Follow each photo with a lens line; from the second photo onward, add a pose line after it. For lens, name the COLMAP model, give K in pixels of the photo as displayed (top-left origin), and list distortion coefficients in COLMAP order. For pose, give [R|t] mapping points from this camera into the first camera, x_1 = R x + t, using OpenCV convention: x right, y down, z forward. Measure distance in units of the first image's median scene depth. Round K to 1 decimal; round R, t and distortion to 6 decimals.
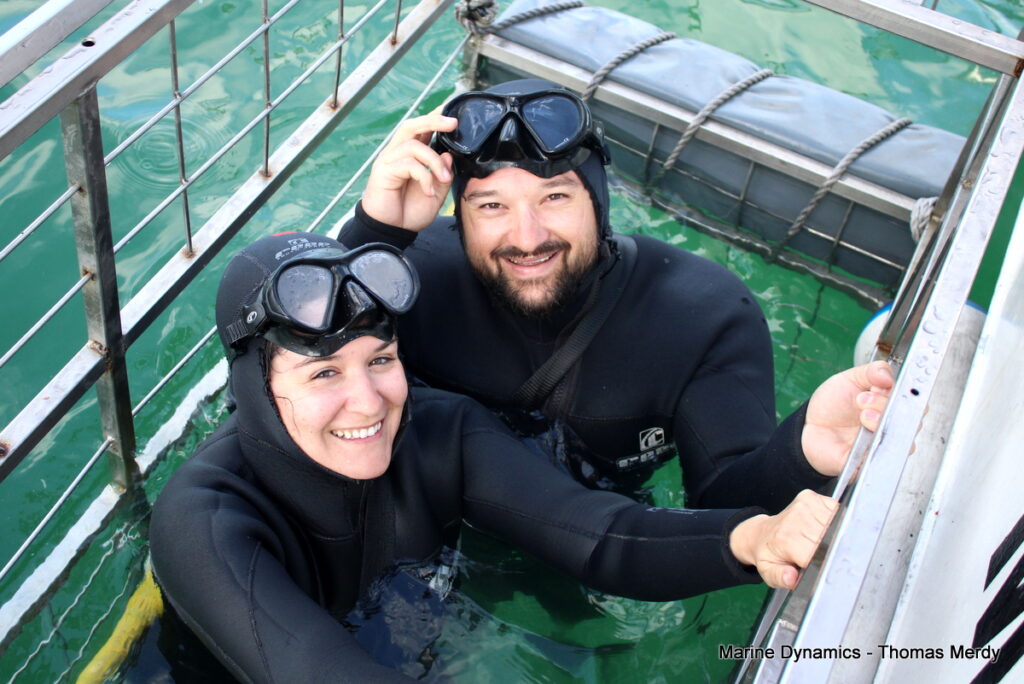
lens RADIAL K [[1289.5, 0, 500.8], [0, 1289.5, 272.8], [0, 0, 1]] dist [-0.007807, -0.002086]
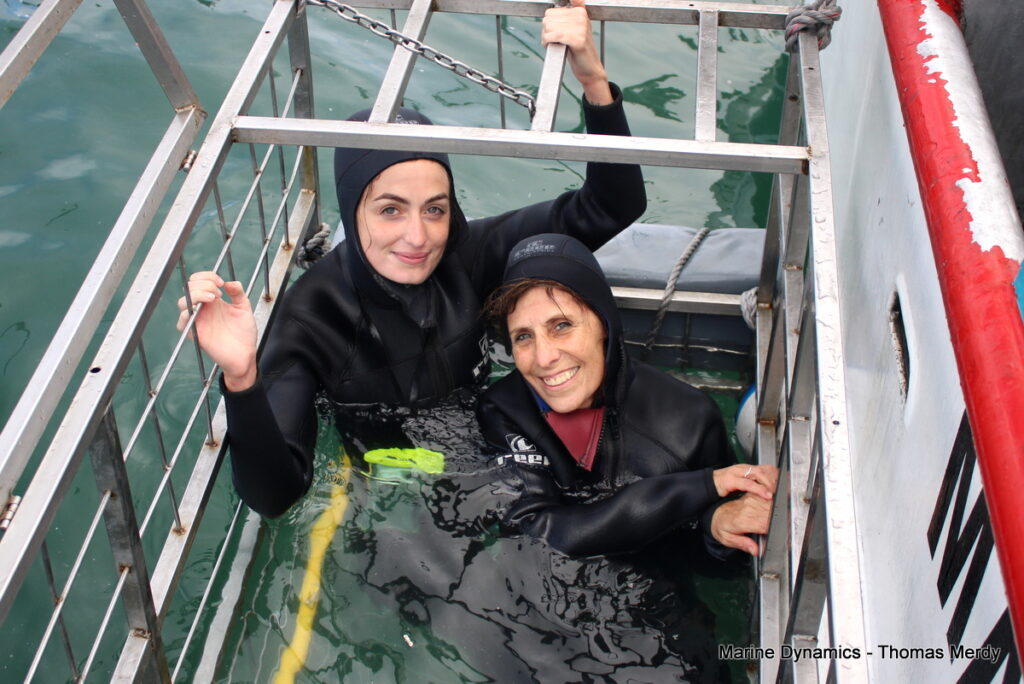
lens RADIAL K [[1394.2, 0, 473.3], [0, 1394.2, 337.6], [0, 0, 1]] dist [-0.020314, -0.096715]
pose [[0.938759, -0.301333, 0.167123, -0.116249], [0.317527, 0.944874, -0.079939, 0.002754], [-0.133822, 0.128109, 0.982690, -0.172995]]
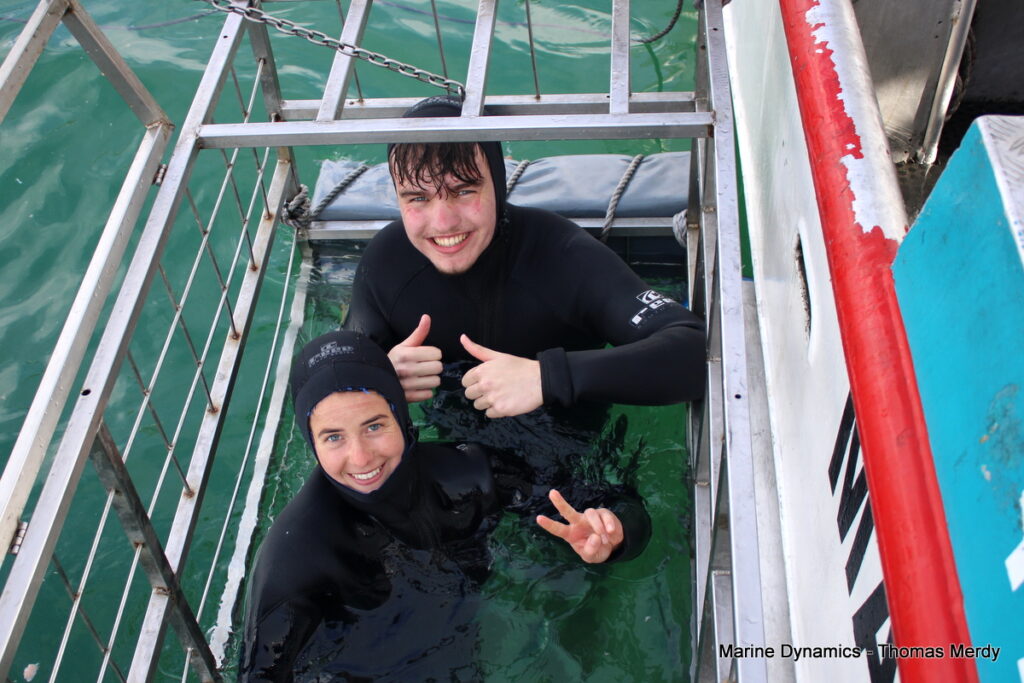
lens RADIAL K [[1163.1, 0, 440.2], [0, 1163.1, 344.7], [0, 0, 1]] dist [-0.063895, 0.013884]
pose [[0.914521, -0.396233, 0.081554, -0.035274], [0.395051, 0.918141, 0.030851, -0.067010], [-0.087102, 0.004004, 0.996191, -0.136758]]
